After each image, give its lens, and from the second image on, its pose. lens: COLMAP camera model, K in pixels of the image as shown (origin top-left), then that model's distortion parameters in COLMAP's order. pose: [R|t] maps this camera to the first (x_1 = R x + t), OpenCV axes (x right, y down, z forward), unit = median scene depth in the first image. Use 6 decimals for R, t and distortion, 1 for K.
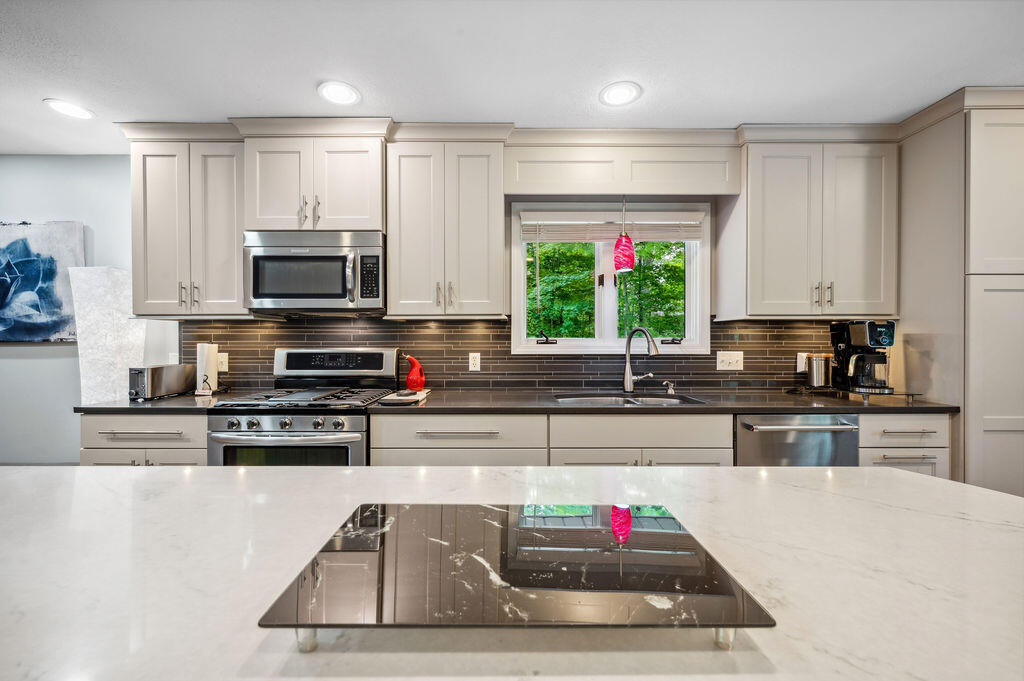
lens RADIAL K [[405.4, 0, 511.9], [0, 405.4, 341.7], [0, 0, 1]] dist [-0.000653, -0.000157]
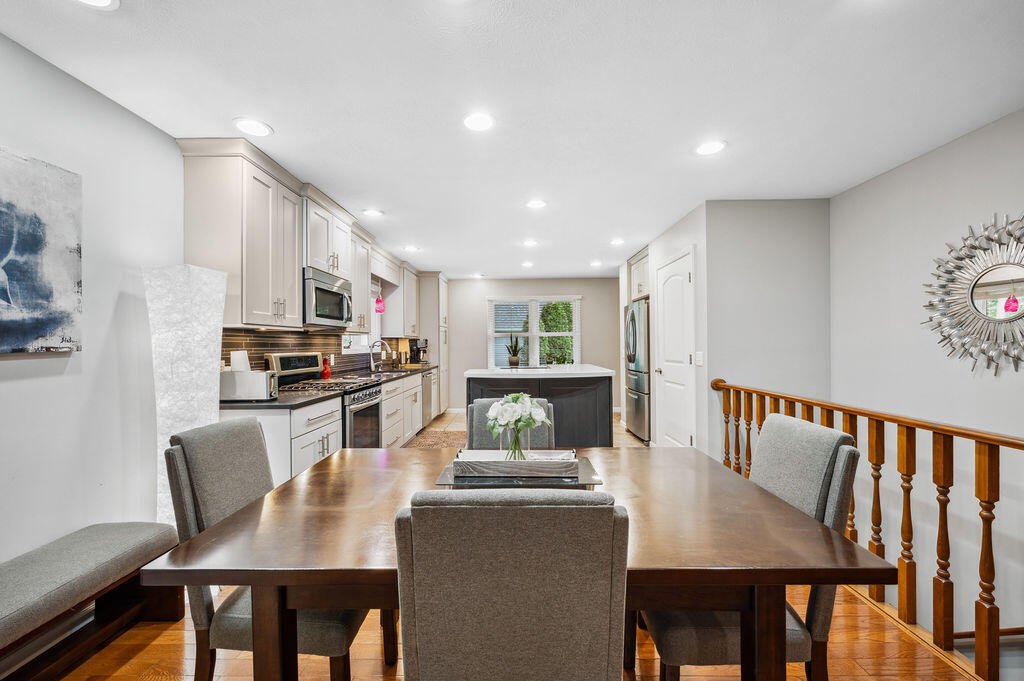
lens RADIAL K [[412.4, 0, 510.0], [0, 412.4, 348.6], [0, 0, 1]] dist [-0.000706, -0.000039]
pose [[0.018448, -0.010280, 0.999777, -1.777548], [0.009104, 0.999907, 0.010114, -0.005314], [-0.999788, 0.008915, 0.018540, 0.265960]]
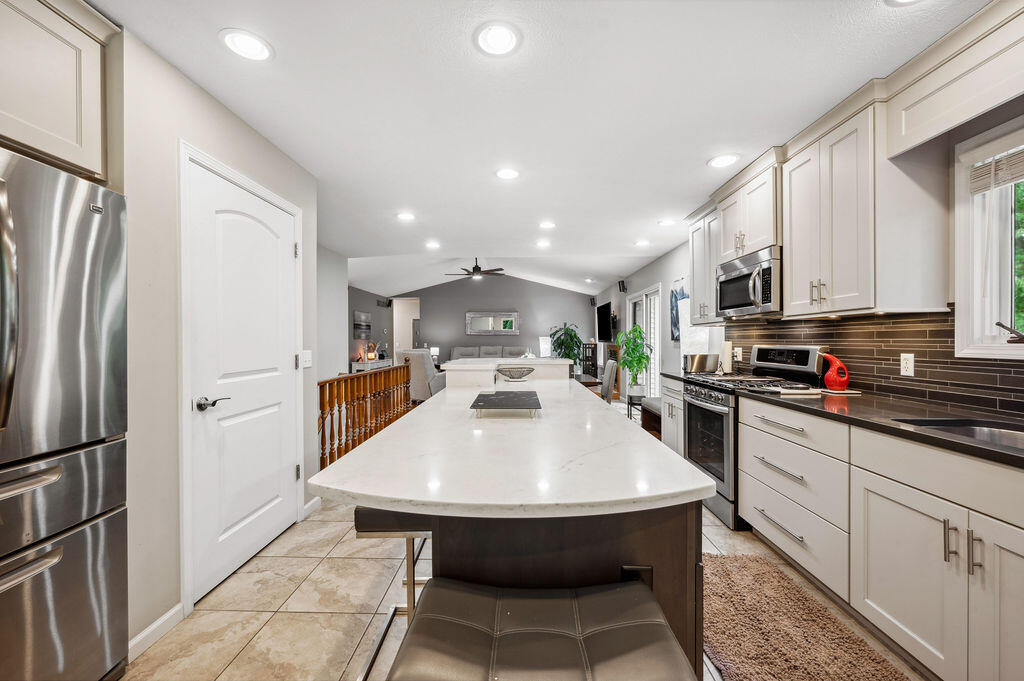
lens RADIAL K [[405.4, 0, 511.9], [0, 405.4, 341.7], [0, 0, 1]] dist [-0.000653, -0.000157]
pose [[-0.027494, 0.003404, -0.999616, 0.757467], [0.001658, 0.999993, 0.003359, 0.000009], [0.999621, -0.001565, -0.027499, 0.242749]]
